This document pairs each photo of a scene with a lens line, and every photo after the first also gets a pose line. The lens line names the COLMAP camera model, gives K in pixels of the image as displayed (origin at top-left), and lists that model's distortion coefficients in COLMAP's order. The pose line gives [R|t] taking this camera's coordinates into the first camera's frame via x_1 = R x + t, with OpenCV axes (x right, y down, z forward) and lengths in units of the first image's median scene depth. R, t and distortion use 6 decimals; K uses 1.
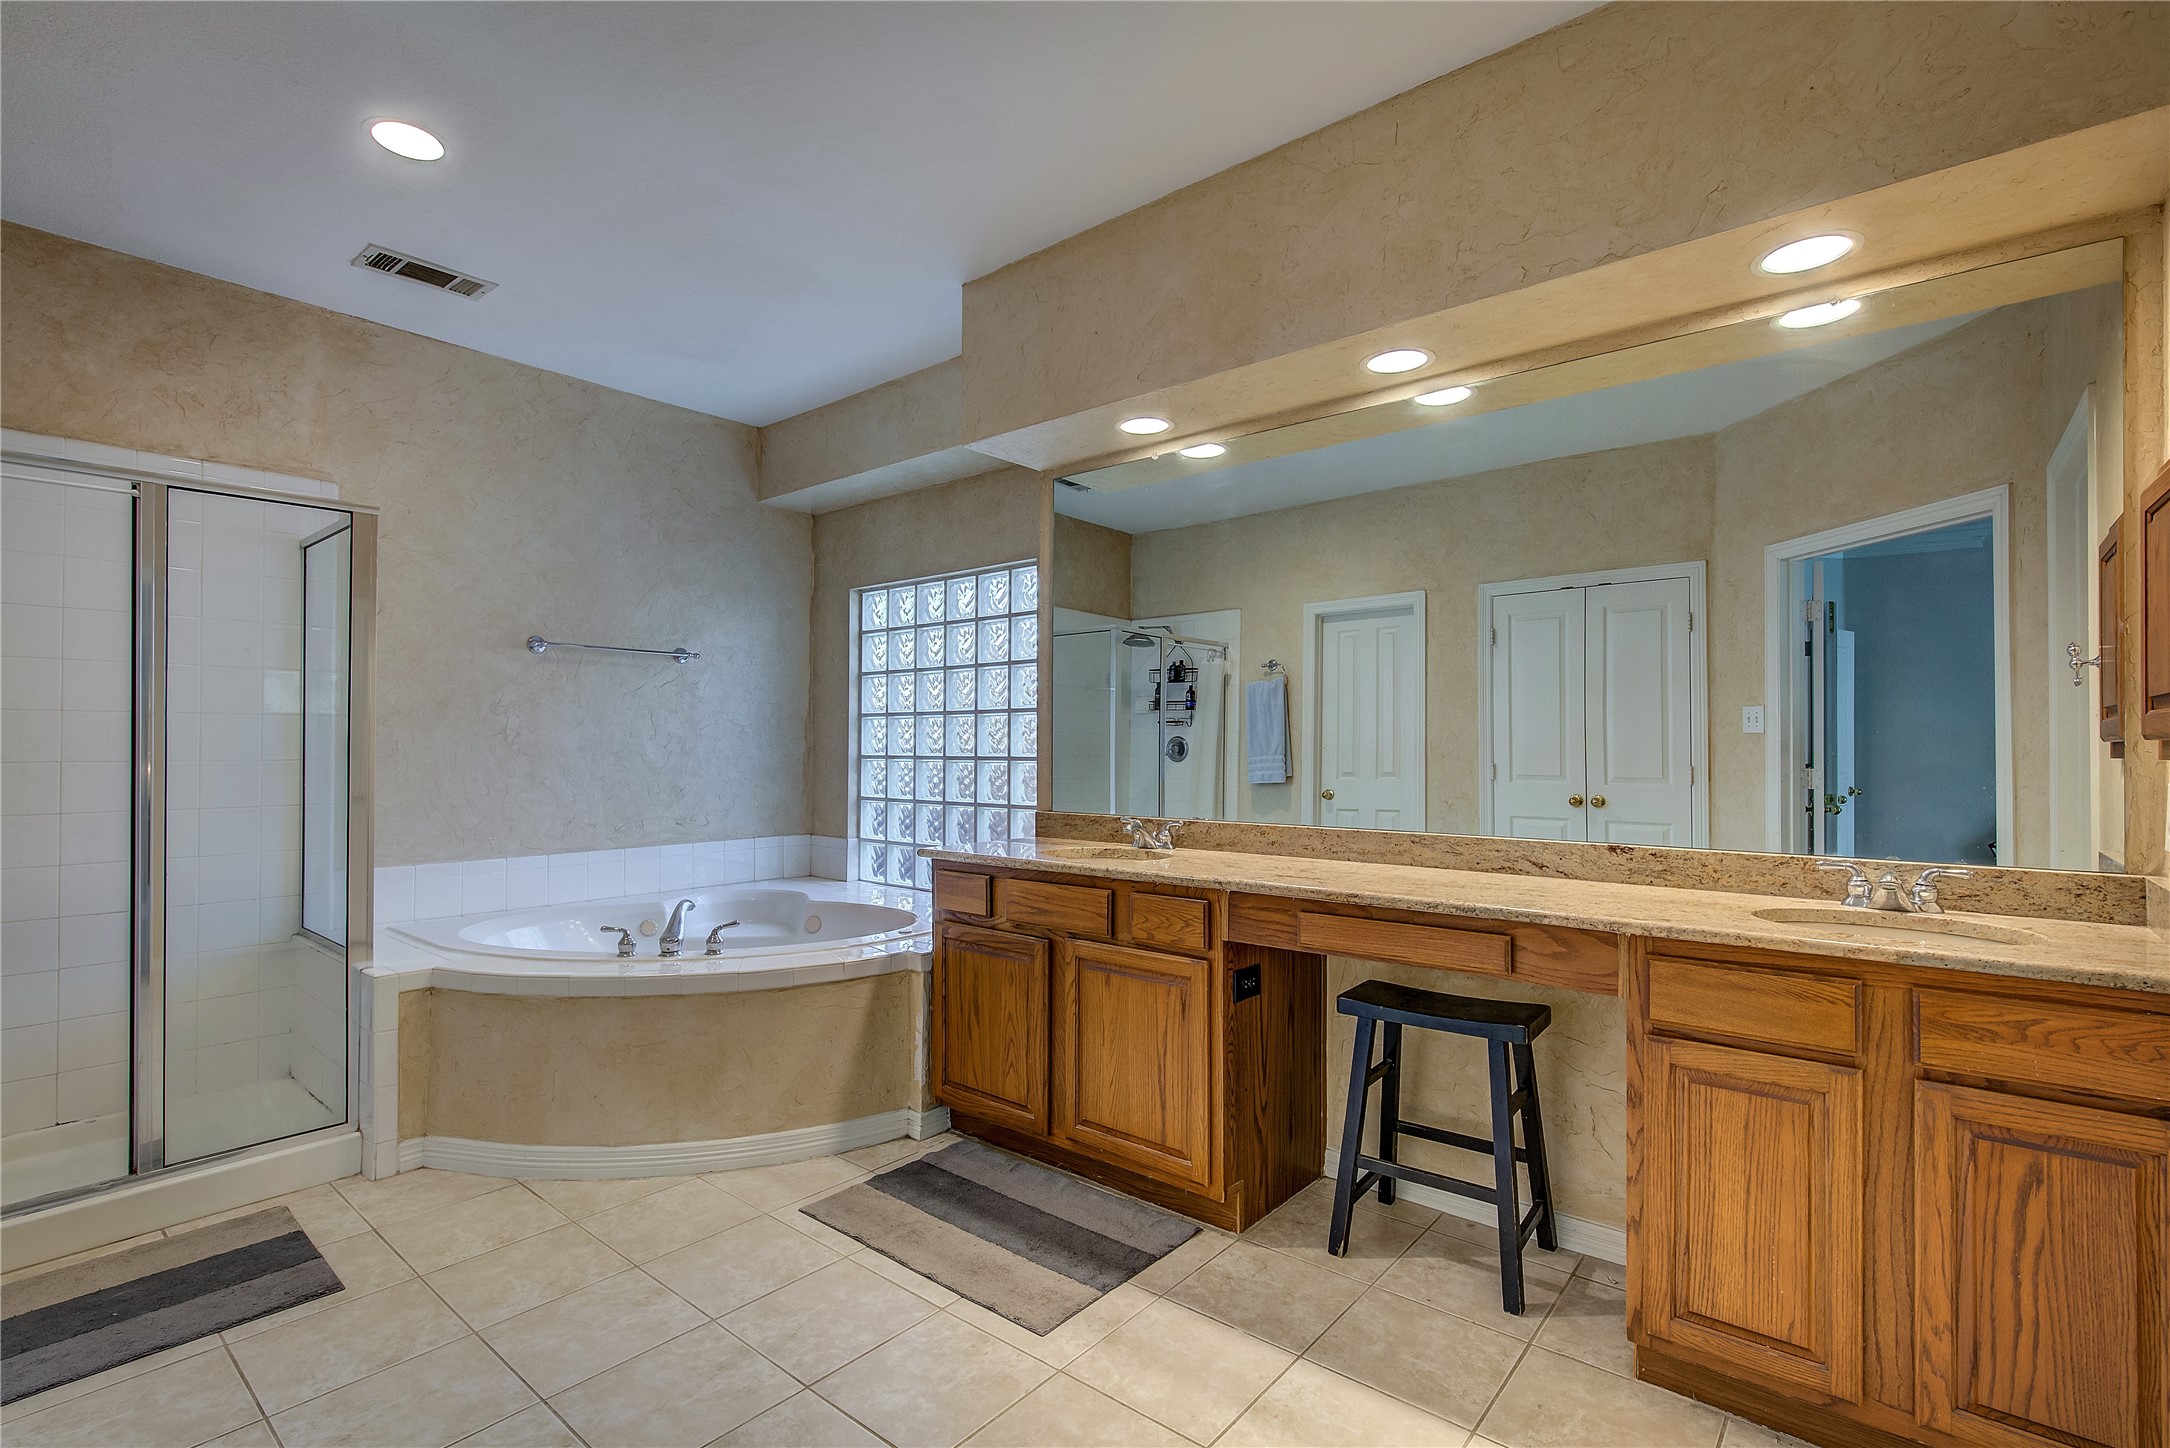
lens RADIAL K [[986.1, 0, 1105.3], [0, 986.1, 734.3], [0, 0, 1]] dist [-0.008390, 0.001656]
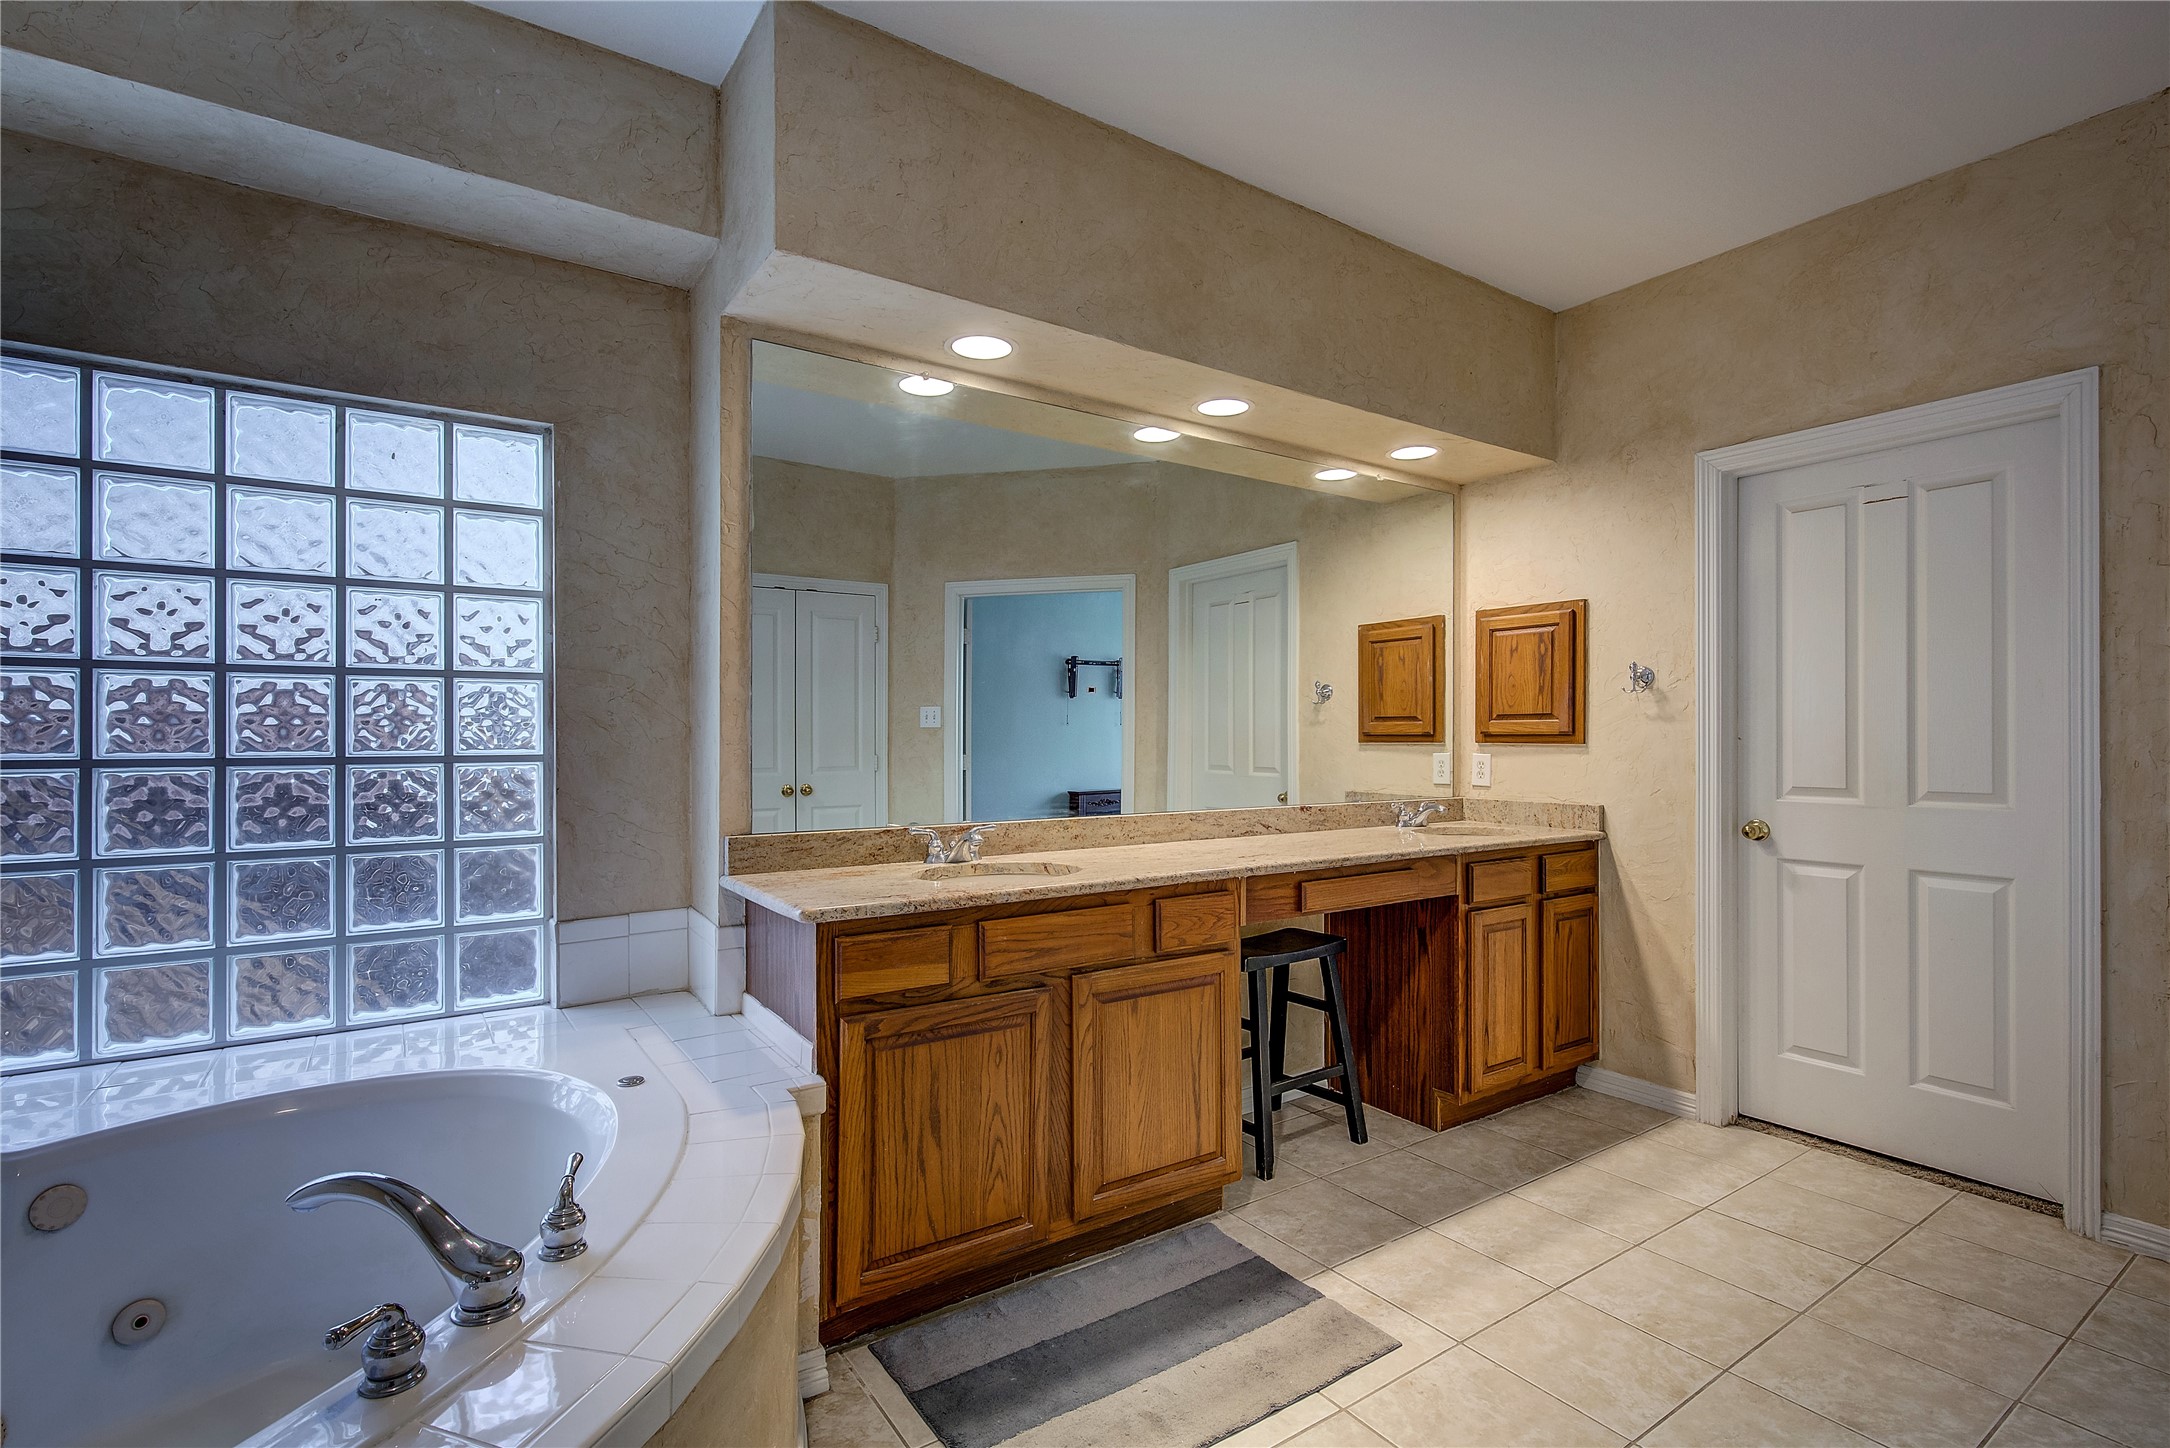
lens RADIAL K [[986.1, 0, 1044.1], [0, 986.1, 736.4], [0, 0, 1]] dist [-0.008390, 0.001656]
pose [[0.299174, 0.001973, 0.954196, -0.852364], [-0.010031, 0.999949, 0.001078, 0.011329], [-0.954146, -0.009894, 0.299179, 0.820714]]
